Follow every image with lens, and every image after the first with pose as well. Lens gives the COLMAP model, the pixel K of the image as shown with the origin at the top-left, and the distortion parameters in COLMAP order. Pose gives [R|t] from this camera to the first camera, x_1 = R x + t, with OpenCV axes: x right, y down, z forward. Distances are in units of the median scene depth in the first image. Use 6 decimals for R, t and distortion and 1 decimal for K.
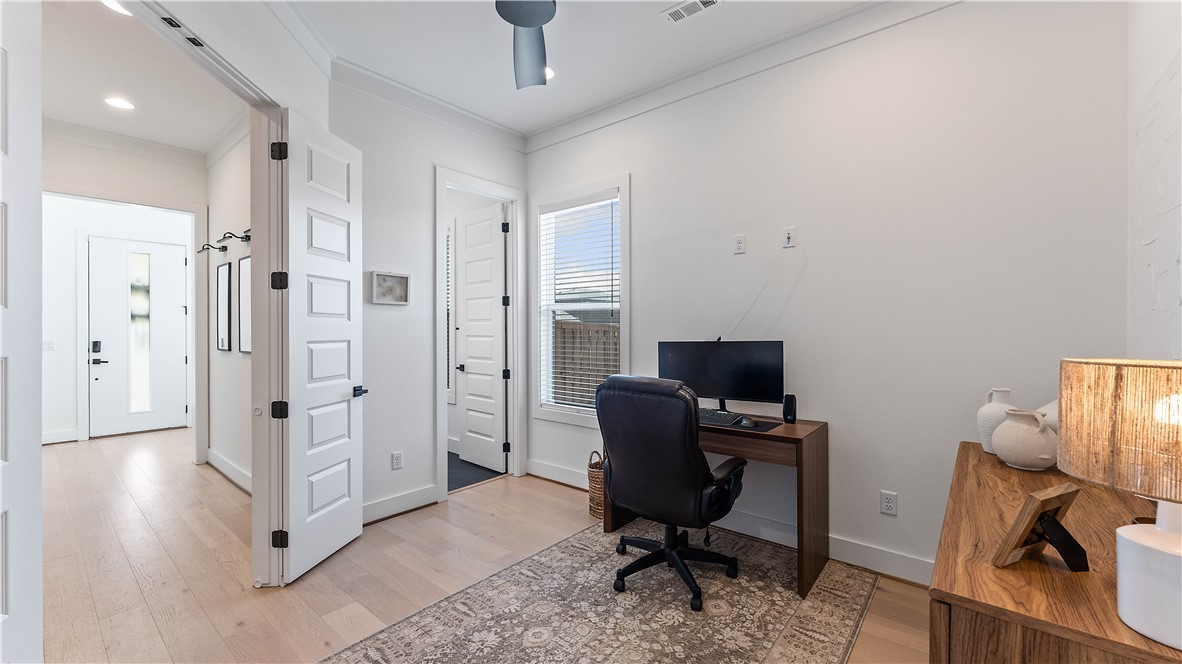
lens RADIAL K [[475.7, 0, 588.7], [0, 475.7, 333.5], [0, 0, 1]] dist [0.002114, 0.000816]
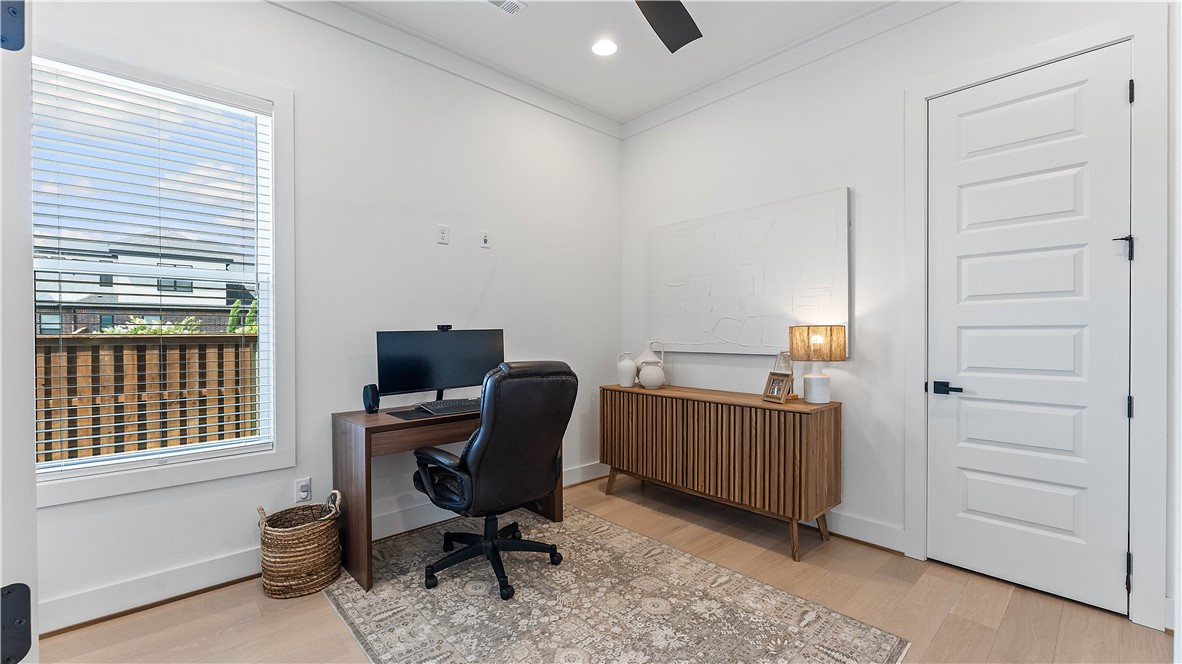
lens RADIAL K [[475.7, 0, 586.1], [0, 475.7, 333.5], [0, 0, 1]] dist [0.002114, 0.000816]
pose [[0.133588, 0.000182, 0.991037, -0.661256], [0.006921, 0.999975, -0.001117, 0.026753], [-0.991013, 0.007008, 0.133583, 0.581887]]
